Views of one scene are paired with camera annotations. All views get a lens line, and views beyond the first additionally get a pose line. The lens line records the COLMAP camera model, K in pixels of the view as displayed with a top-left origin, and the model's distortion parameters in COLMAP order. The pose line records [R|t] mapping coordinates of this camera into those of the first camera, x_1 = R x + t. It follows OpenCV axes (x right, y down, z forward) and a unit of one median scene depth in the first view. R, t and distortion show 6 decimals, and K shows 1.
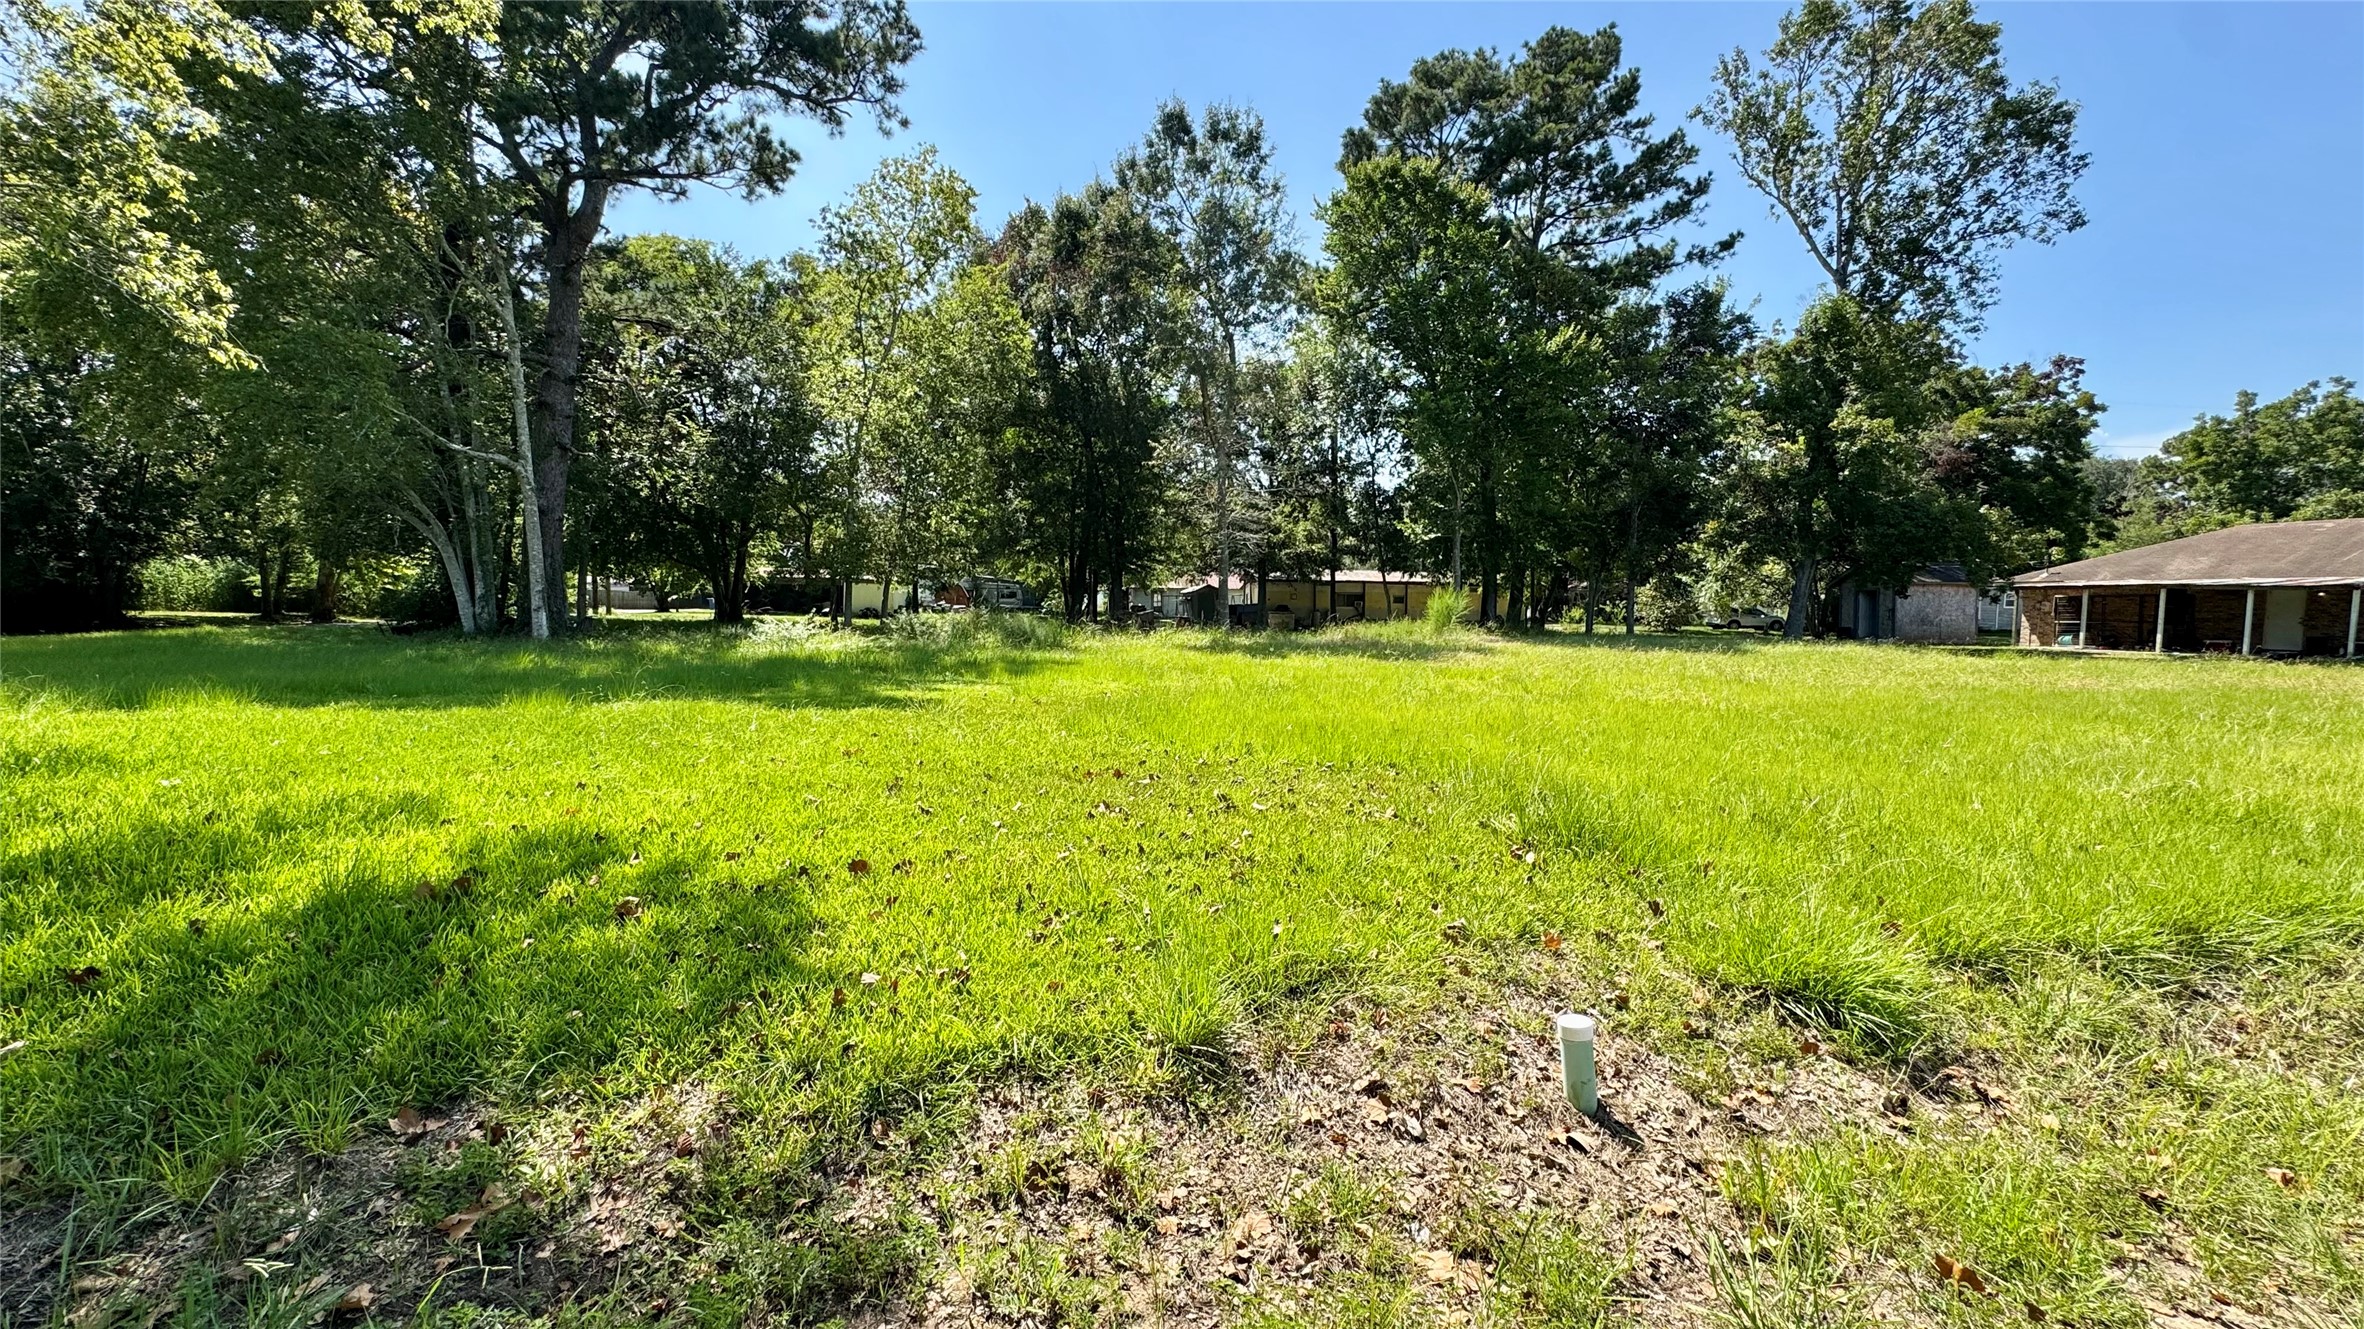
lens RADIAL K [[941.3, 0, 1179.3], [0, 941.3, 665.5], [0, 0, 1]] dist [-0.002237, -0.000120]
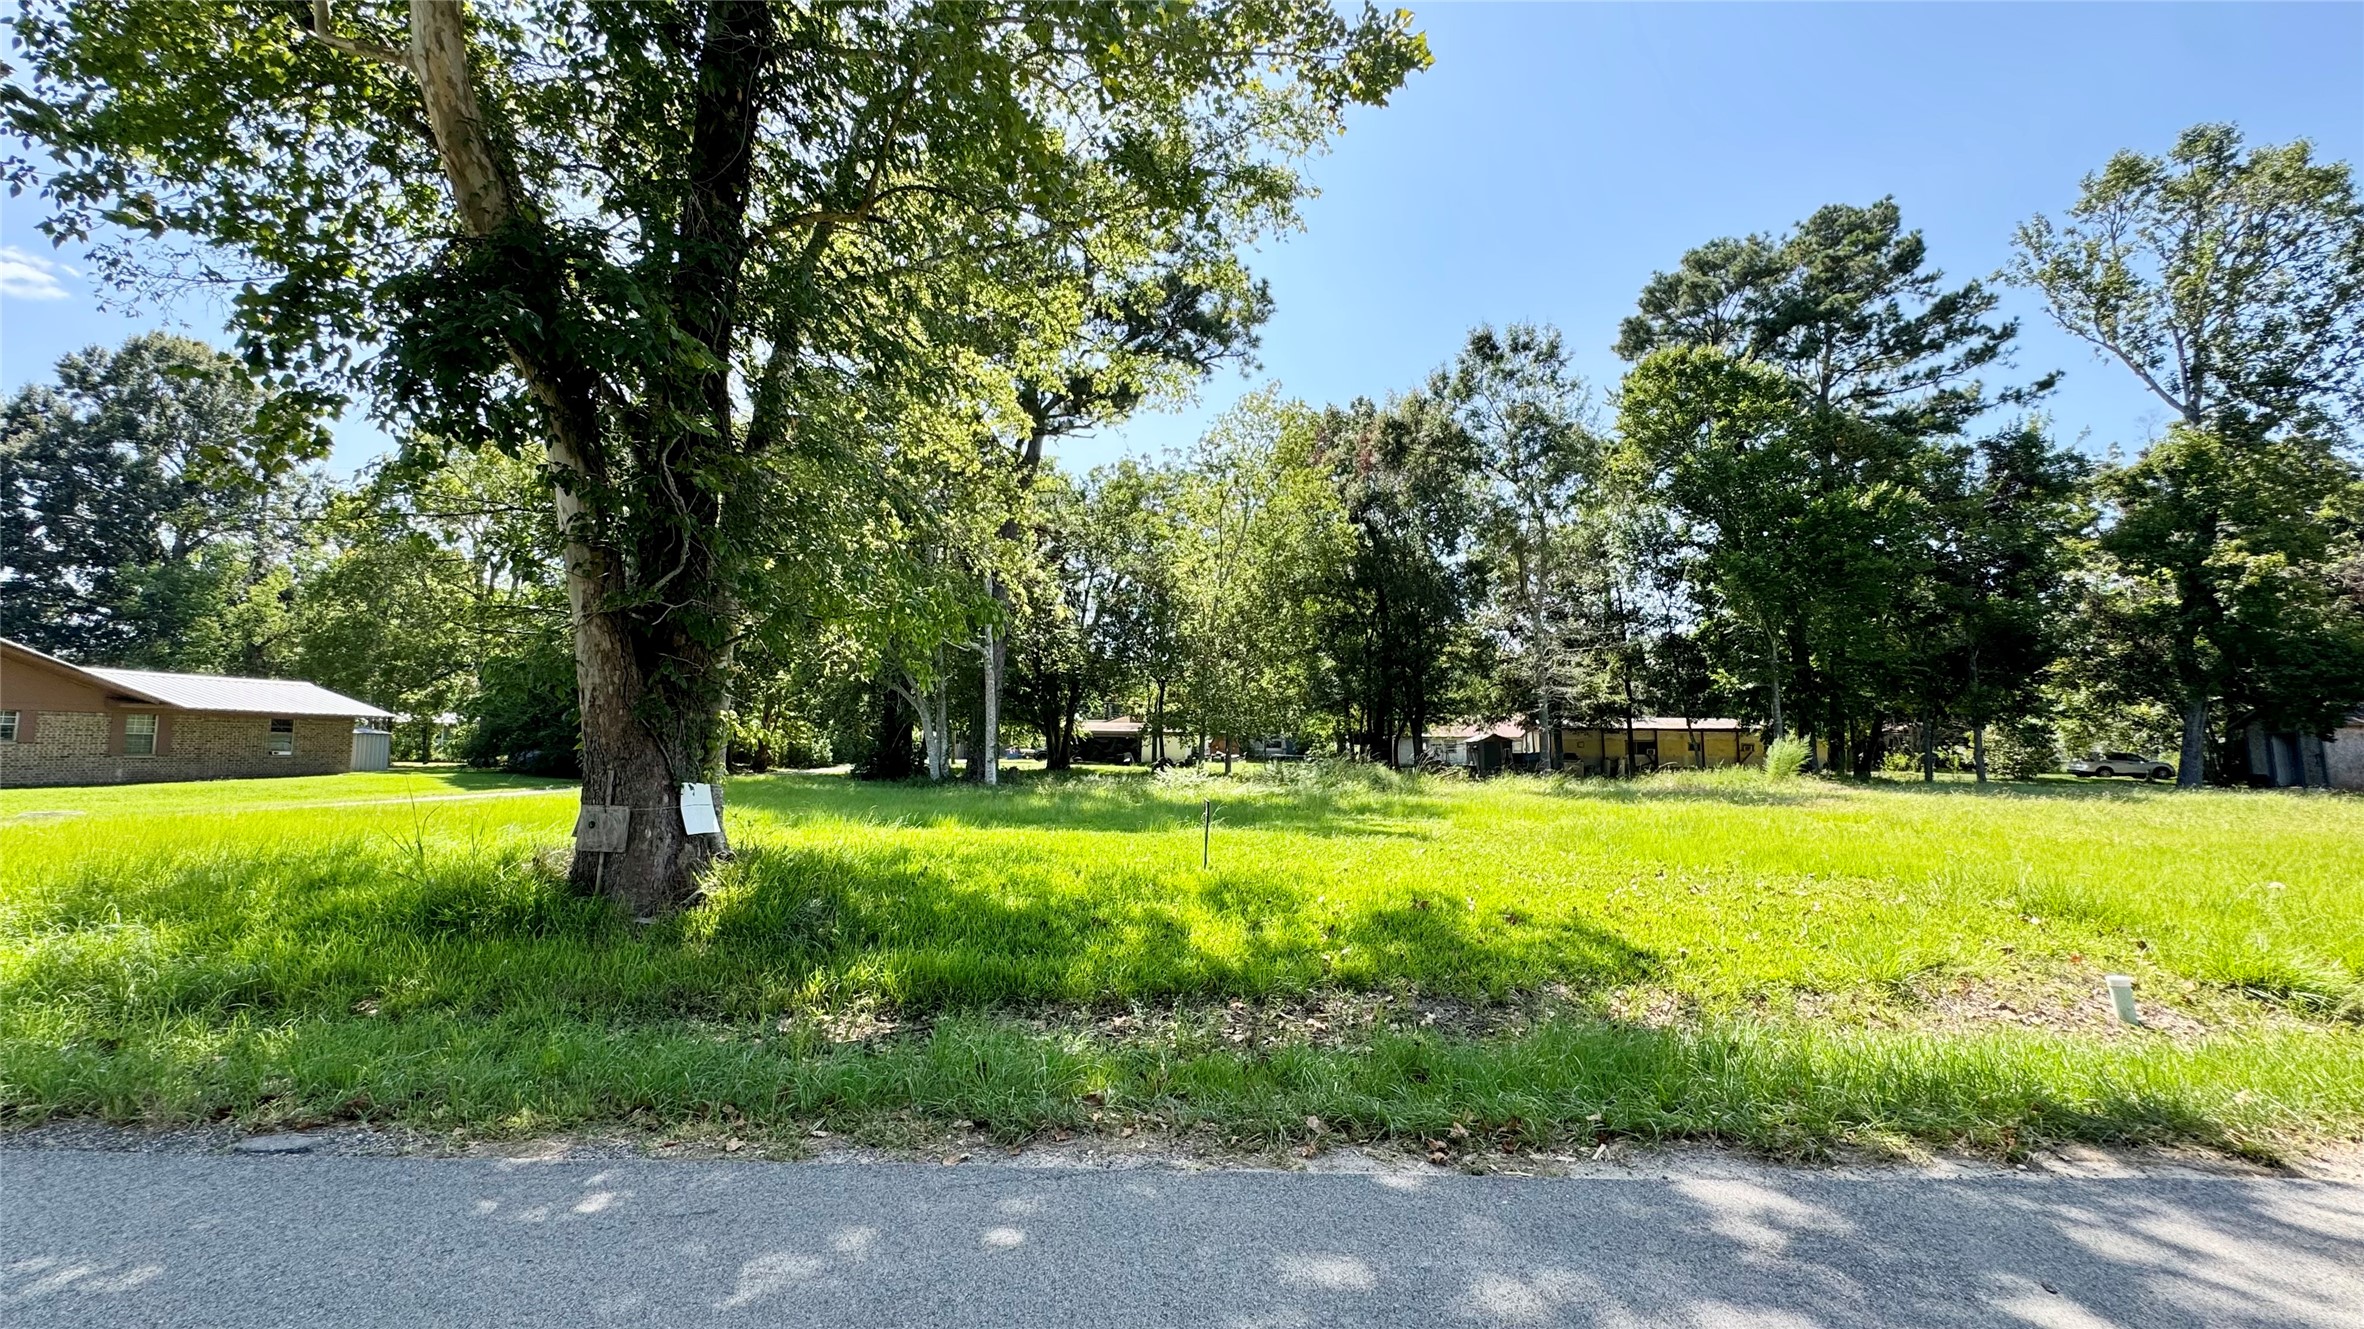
lens RADIAL K [[941.3, 0, 1182.8], [0, 941.3, 665.8], [0, 0, 1]] dist [-0.002237, -0.000120]
pose [[0.972688, -0.026728, -0.230571, -0.106506], [-0.009406, 0.987994, -0.154208, 0.006201], [0.231924, 0.152165, 0.960759, -0.150940]]
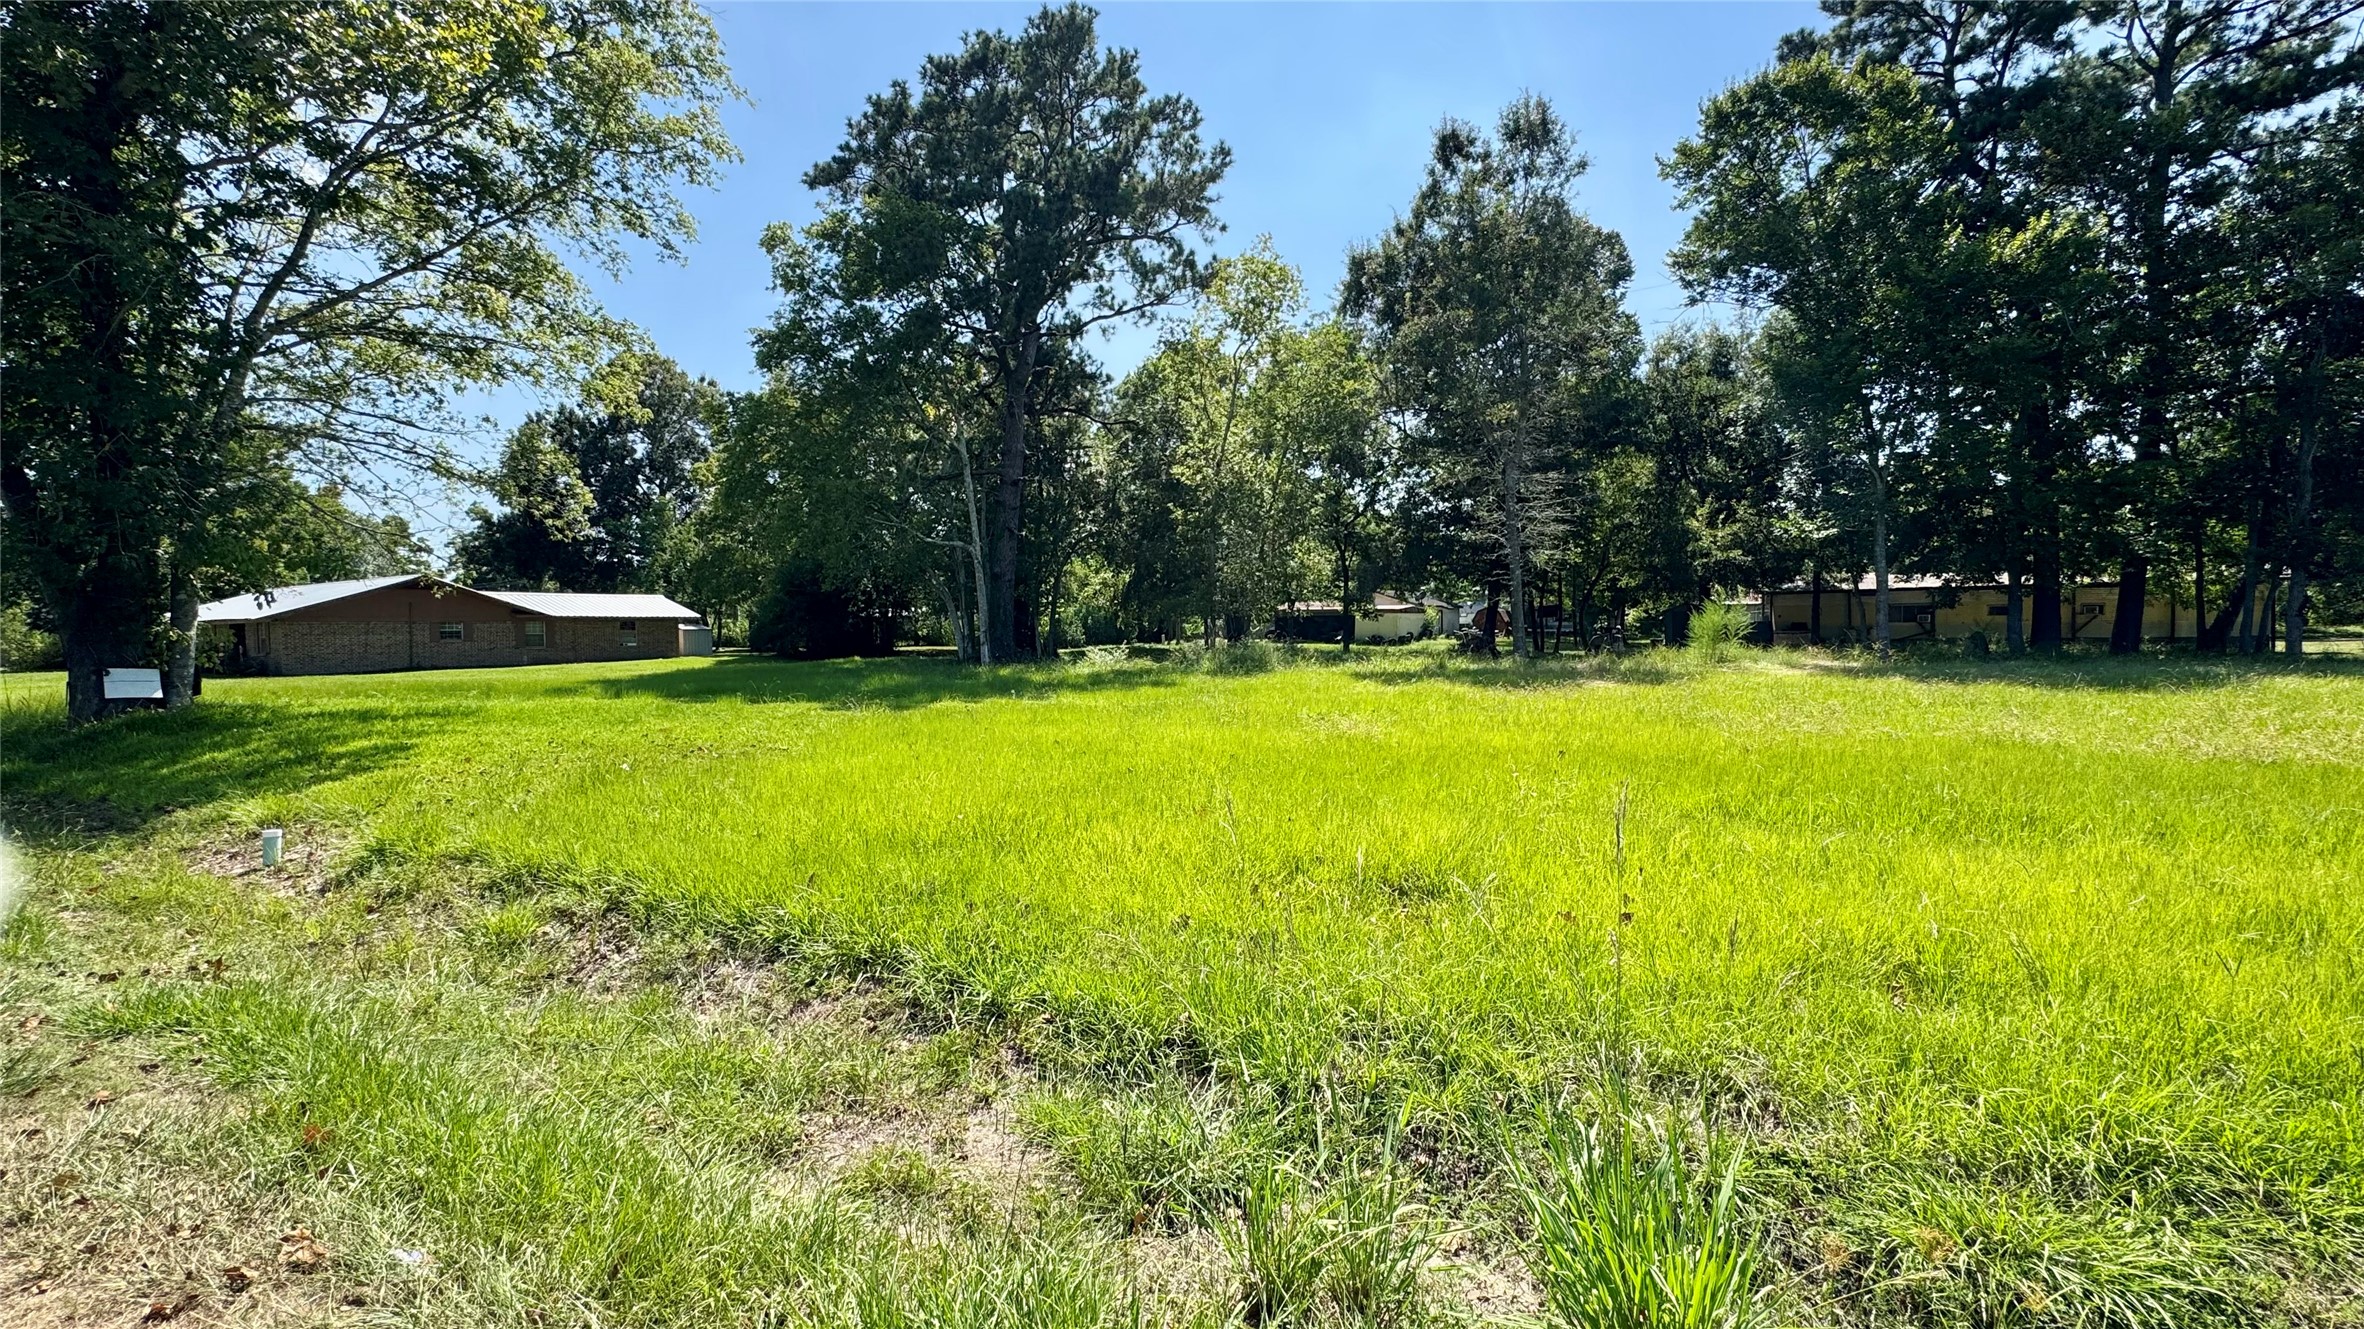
lens RADIAL K [[941.3, 0, 1179.5], [0, 941.3, 660.9], [0, 0, 1]] dist [-0.002237, -0.000120]
pose [[0.759647, -0.001509, -0.650334, 0.405936], [-0.018146, 0.999559, -0.023515, -0.003806], [0.650083, 0.029664, 0.759284, 0.075747]]
